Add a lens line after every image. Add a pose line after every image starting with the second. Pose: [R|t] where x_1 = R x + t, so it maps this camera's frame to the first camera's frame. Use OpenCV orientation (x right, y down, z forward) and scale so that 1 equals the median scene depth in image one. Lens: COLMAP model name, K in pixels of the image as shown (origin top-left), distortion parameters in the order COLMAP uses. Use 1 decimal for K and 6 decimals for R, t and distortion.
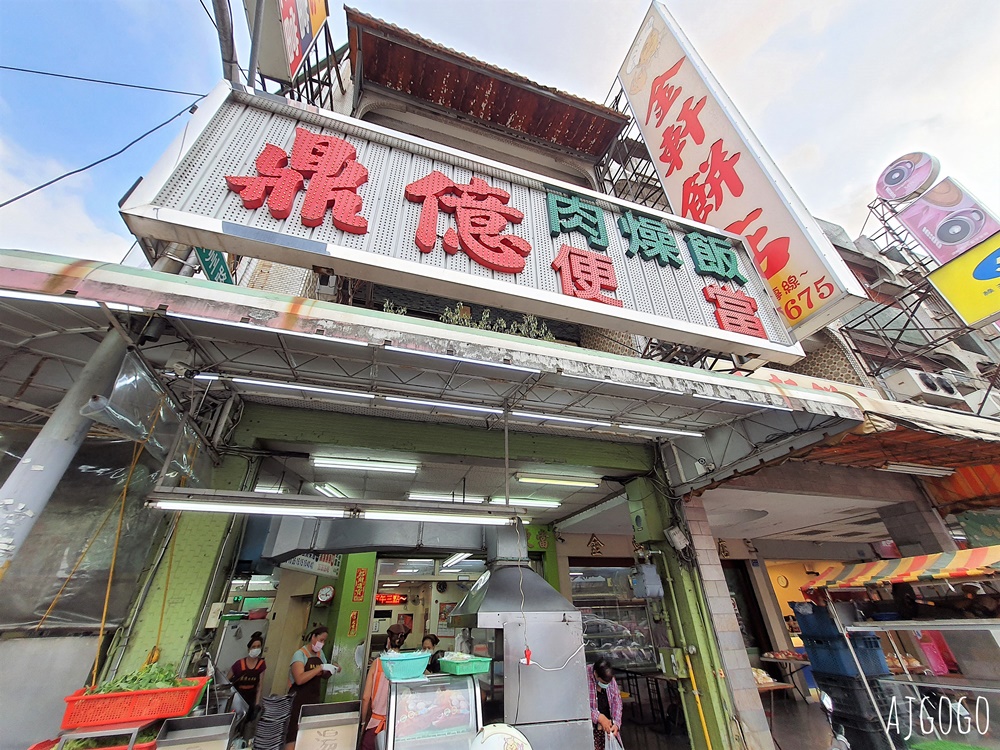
lens RADIAL K [[401.6, 0, 500.0], [0, 401.6, 375.0], [0, 0, 1]] dist [0.000121, 0.000004]
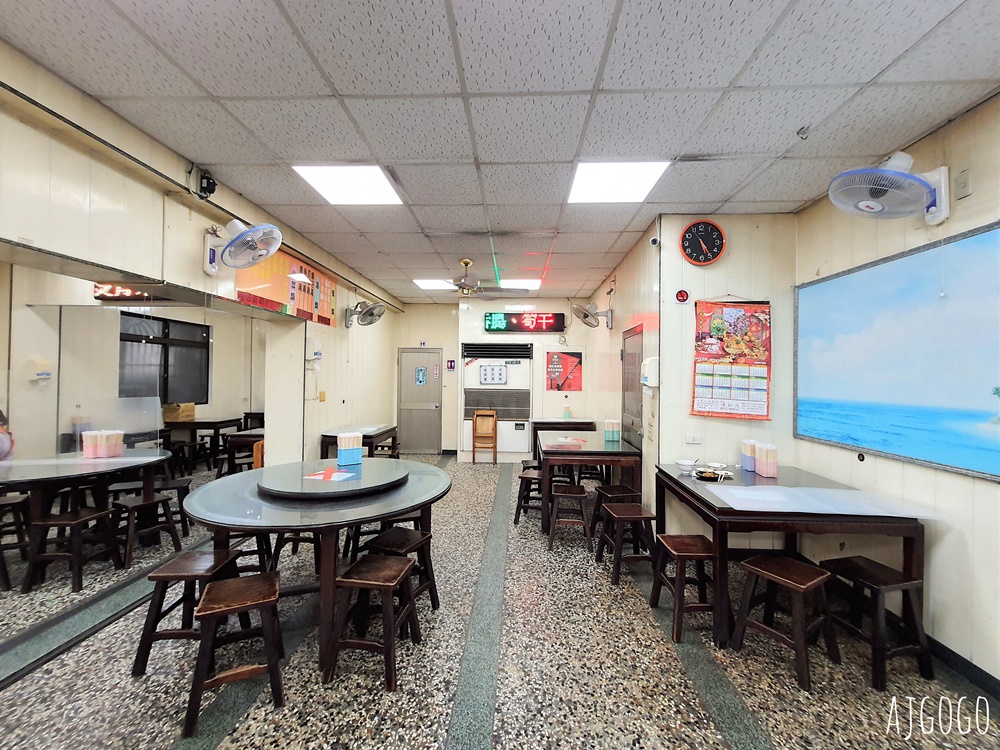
lens RADIAL K [[401.6, 0, 500.0], [0, 401.6, 375.0], [0, 0, 1]] dist [0.000121, 0.000004]
pose [[0.931927, 0.032026, -0.361229, -0.157767], [0.164727, 0.850016, 0.500338, 0.429065], [0.323074, -0.525783, 0.786877, 0.691896]]
